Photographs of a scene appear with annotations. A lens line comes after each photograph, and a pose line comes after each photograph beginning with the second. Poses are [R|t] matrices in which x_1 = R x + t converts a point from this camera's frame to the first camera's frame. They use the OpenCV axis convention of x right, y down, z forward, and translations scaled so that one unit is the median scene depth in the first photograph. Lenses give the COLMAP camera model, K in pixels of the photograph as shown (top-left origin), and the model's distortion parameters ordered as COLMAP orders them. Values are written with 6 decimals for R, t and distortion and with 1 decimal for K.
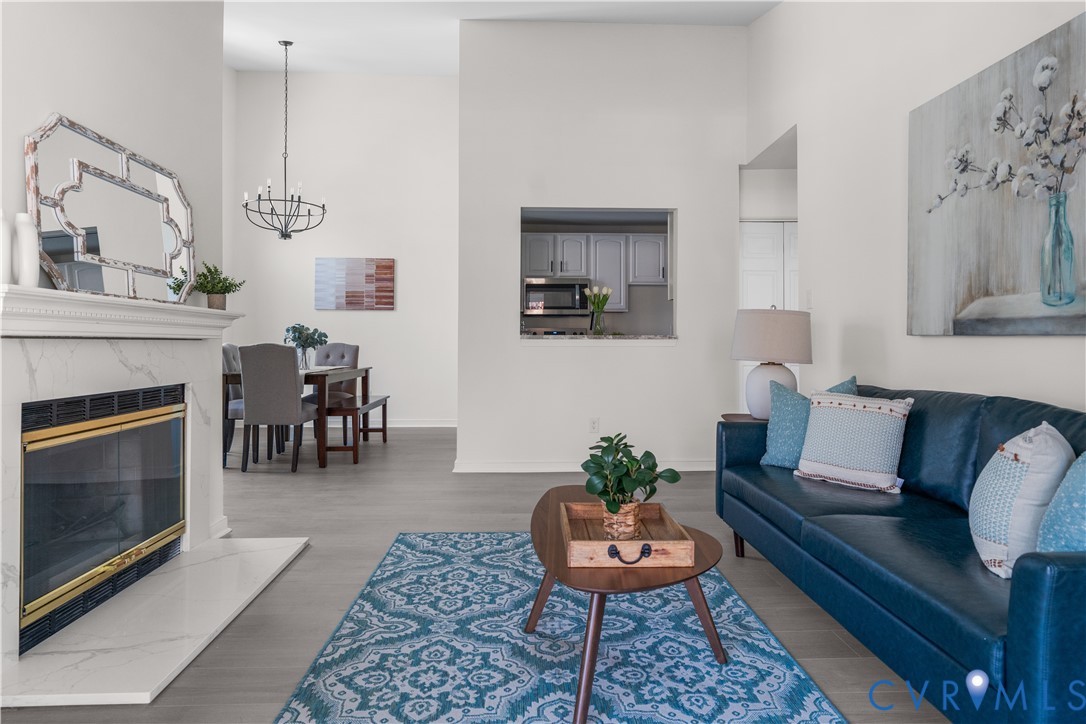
lens RADIAL K [[631.0, 0, 538.7], [0, 631.0, 339.3], [0, 0, 1]] dist [0.000602, 0.000510]
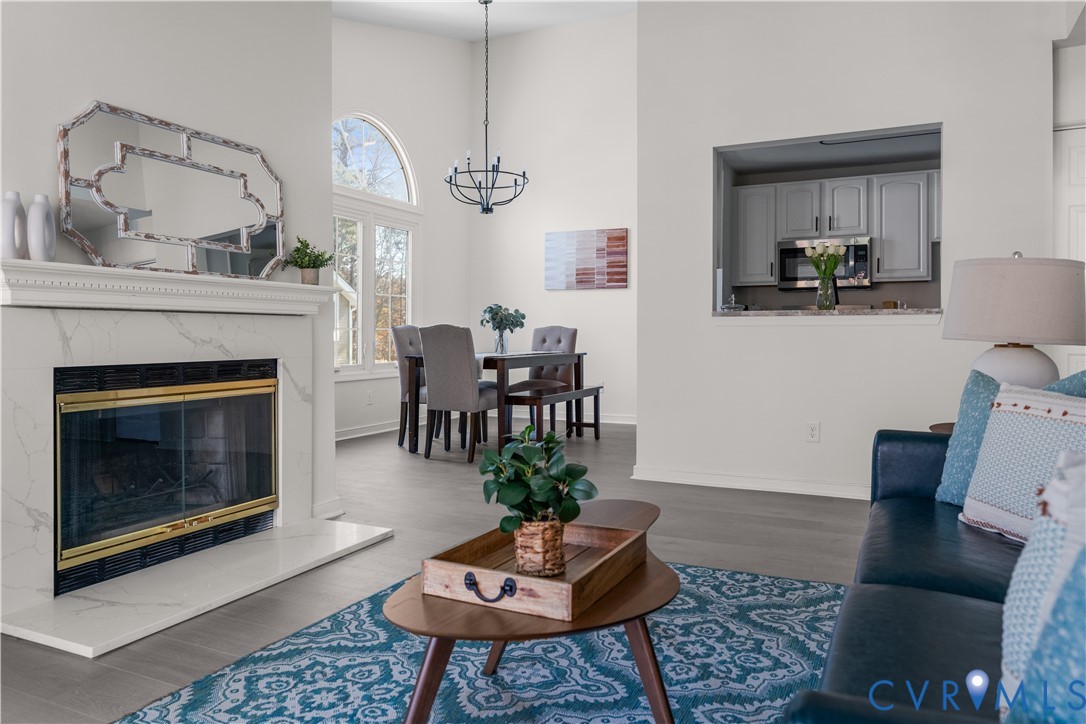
lens RADIAL K [[731.7, 0, 542.4], [0, 731.7, 338.8], [0, 0, 1]] dist [0.000100, 0.001582]
pose [[0.888337, 0.002452, -0.459185, 0.415342], [0.004289, 0.999898, 0.013636, 0.029182], [0.459172, -0.014083, 0.888236, 0.200491]]
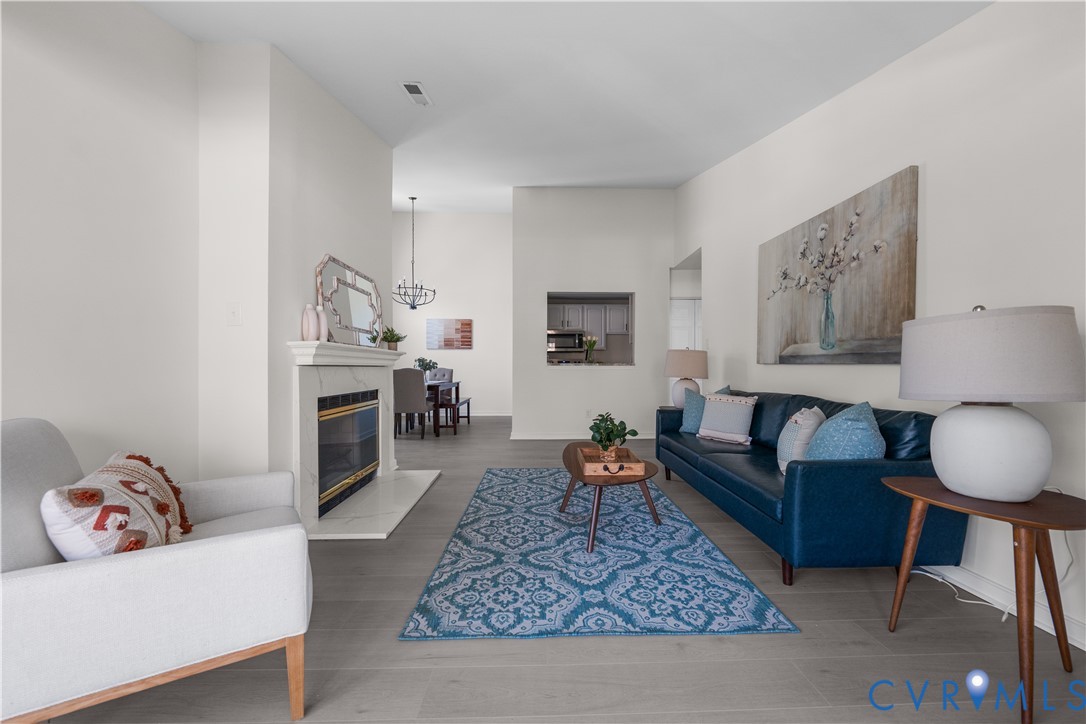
lens RADIAL K [[382.8, 0, 543.8], [0, 382.8, 371.9], [0, 0, 1]] dist [-0.000395, -0.000034]
pose [[0.999899, -0.001121, -0.014189, -0.048734], [0.001370, 0.999845, 0.017566, -0.003091], [0.014167, -0.017584, 0.999745, -0.187651]]
